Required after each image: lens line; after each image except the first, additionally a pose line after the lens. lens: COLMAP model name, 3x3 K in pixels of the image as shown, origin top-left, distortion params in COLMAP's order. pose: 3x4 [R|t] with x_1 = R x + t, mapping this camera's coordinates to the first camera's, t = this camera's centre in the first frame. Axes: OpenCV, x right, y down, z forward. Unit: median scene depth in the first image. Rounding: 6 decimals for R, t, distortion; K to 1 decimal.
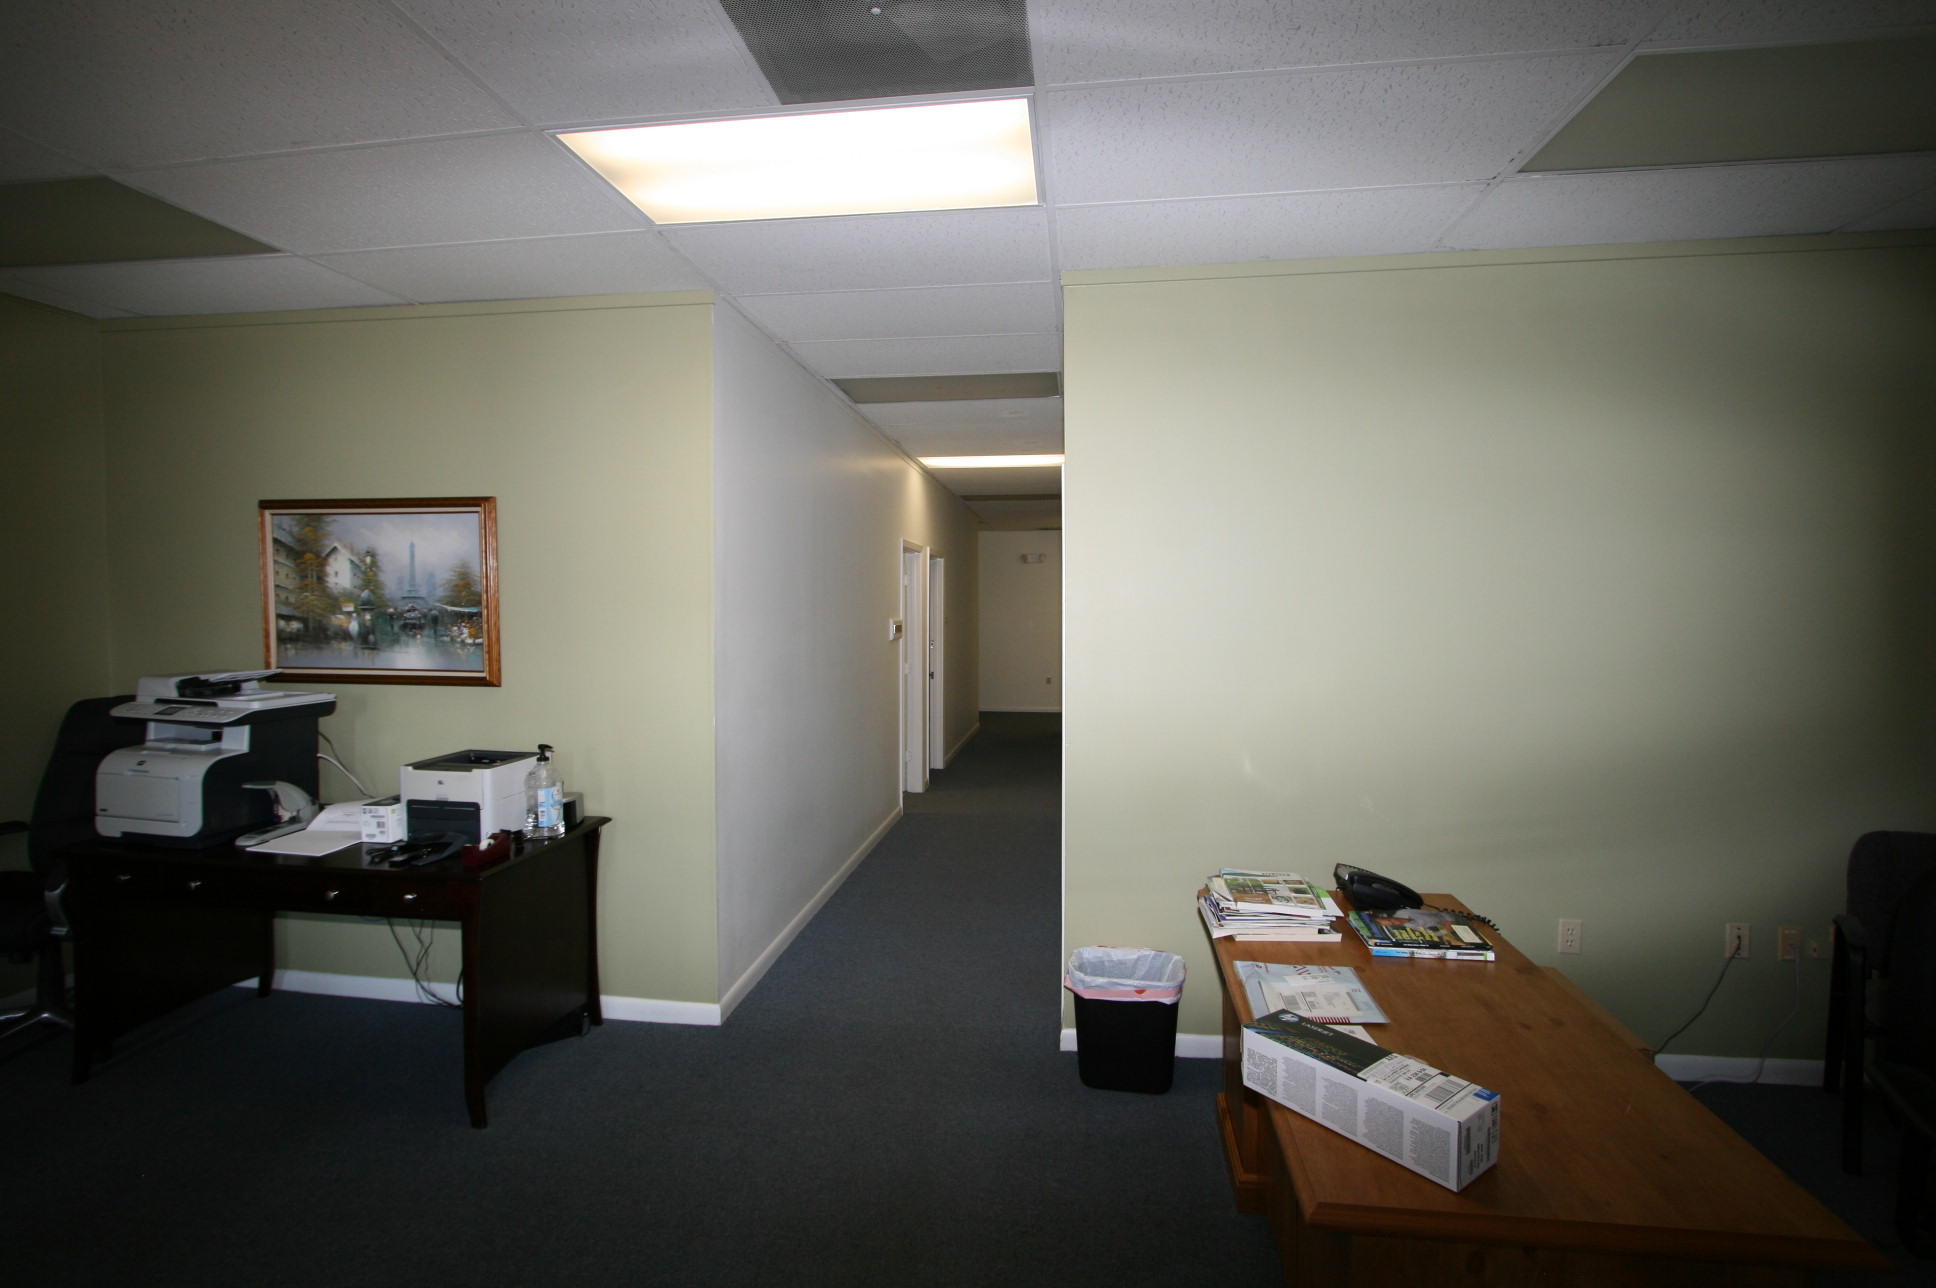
lens RADIAL K [[904.2, 0, 966.6], [0, 904.2, 640.2], [0, 0, 1]] dist [-0.012564, -0.000221]
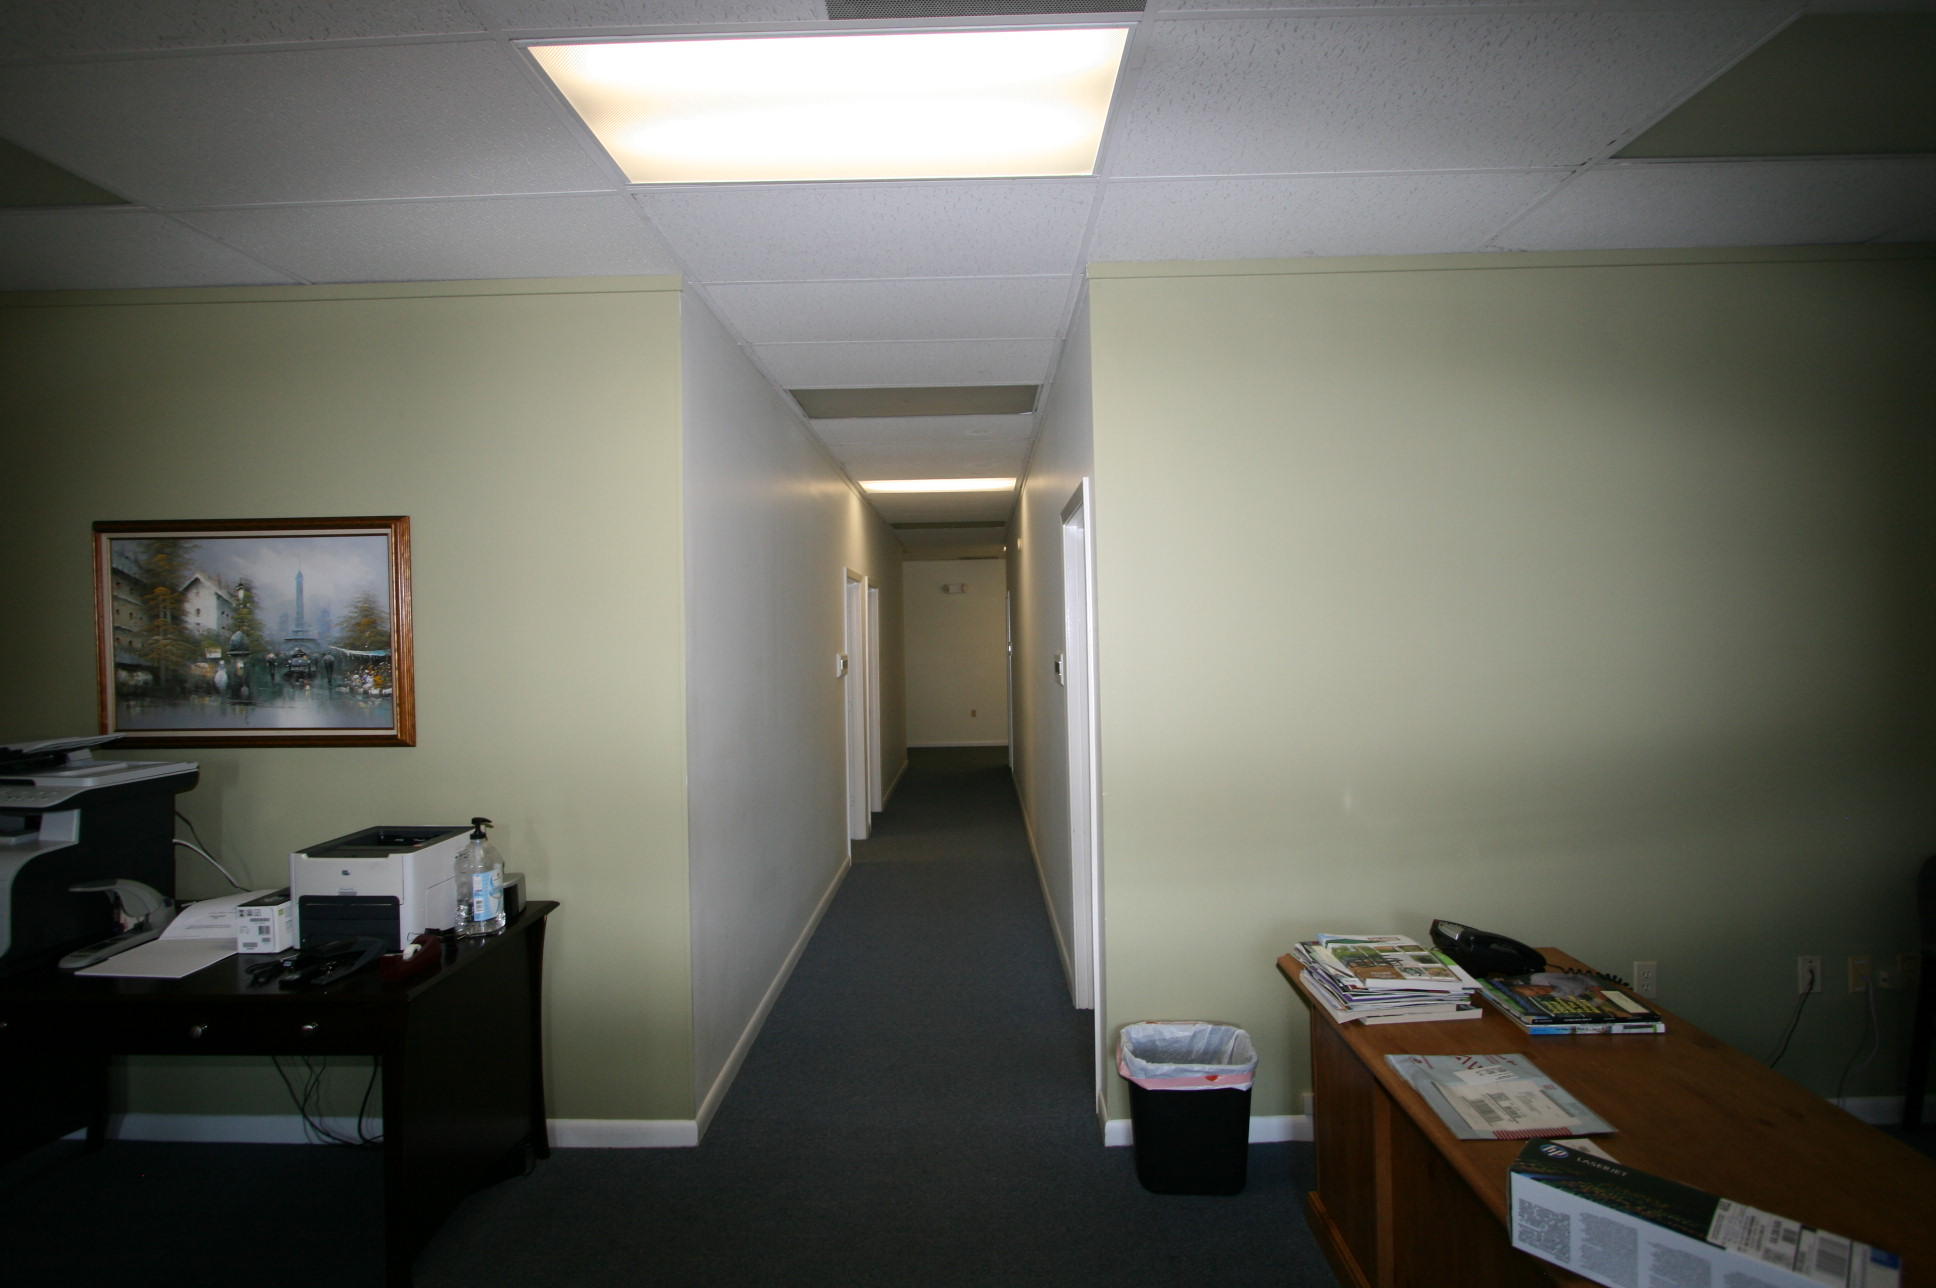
lens RADIAL K [[904.2, 0, 967.8], [0, 904.2, 640.1], [0, 0, 1]] dist [-0.012564, -0.000221]
pose [[0.992990, -0.018138, 0.116797, -0.123501], [0.022224, 0.999182, -0.033776, -0.007033], [-0.116089, 0.036135, 0.992581, 0.138308]]
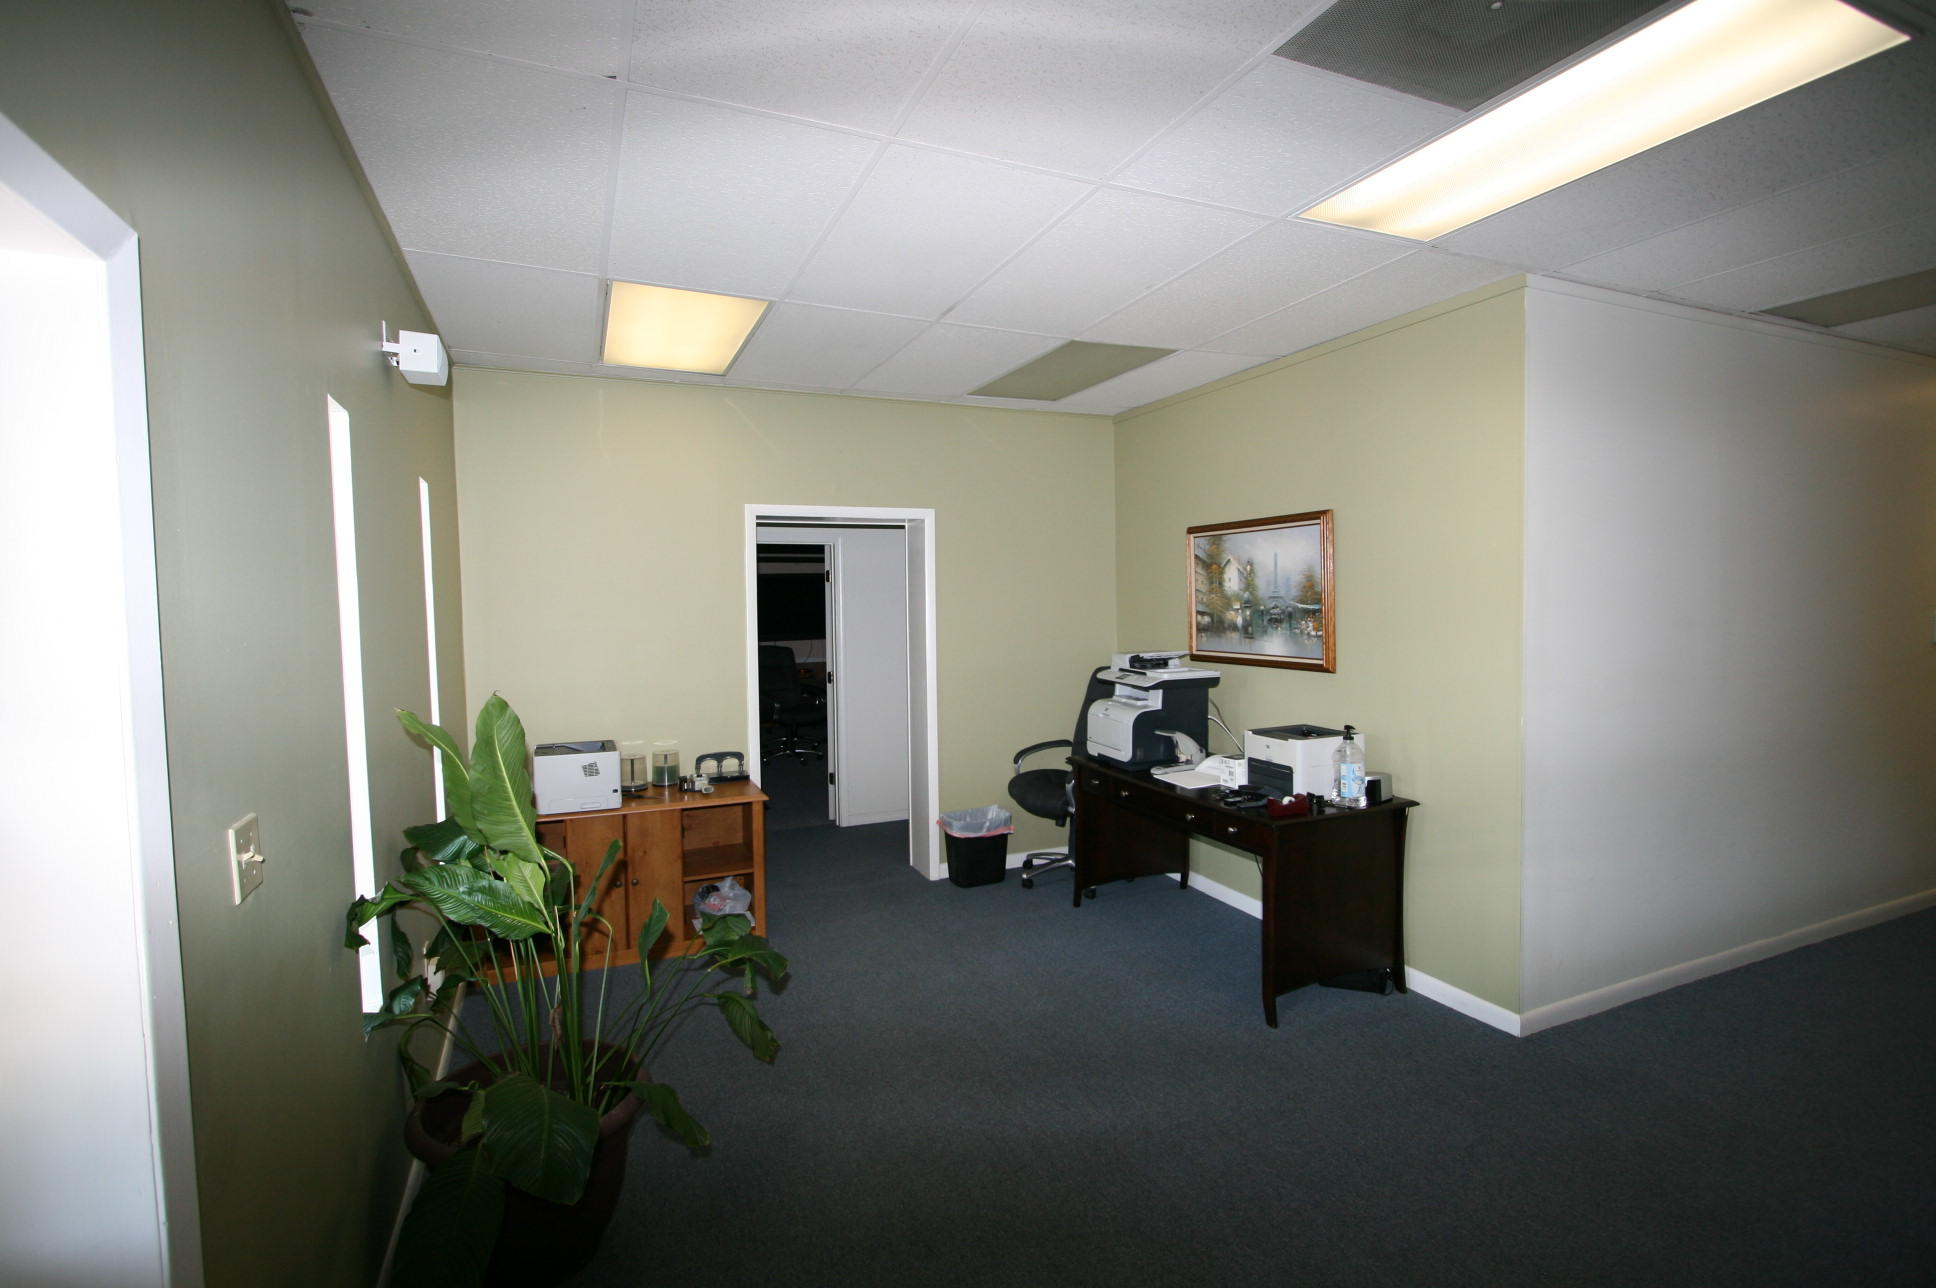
lens RADIAL K [[904.2, 0, 967.1], [0, 904.2, 638.5], [0, 0, 1]] dist [-0.012564, -0.000221]
pose [[0.516439, 0.023085, -0.856013, 0.252803], [-0.014714, 0.999728, 0.018084, -0.007695], [0.856197, 0.003256, 0.516639, -0.002425]]
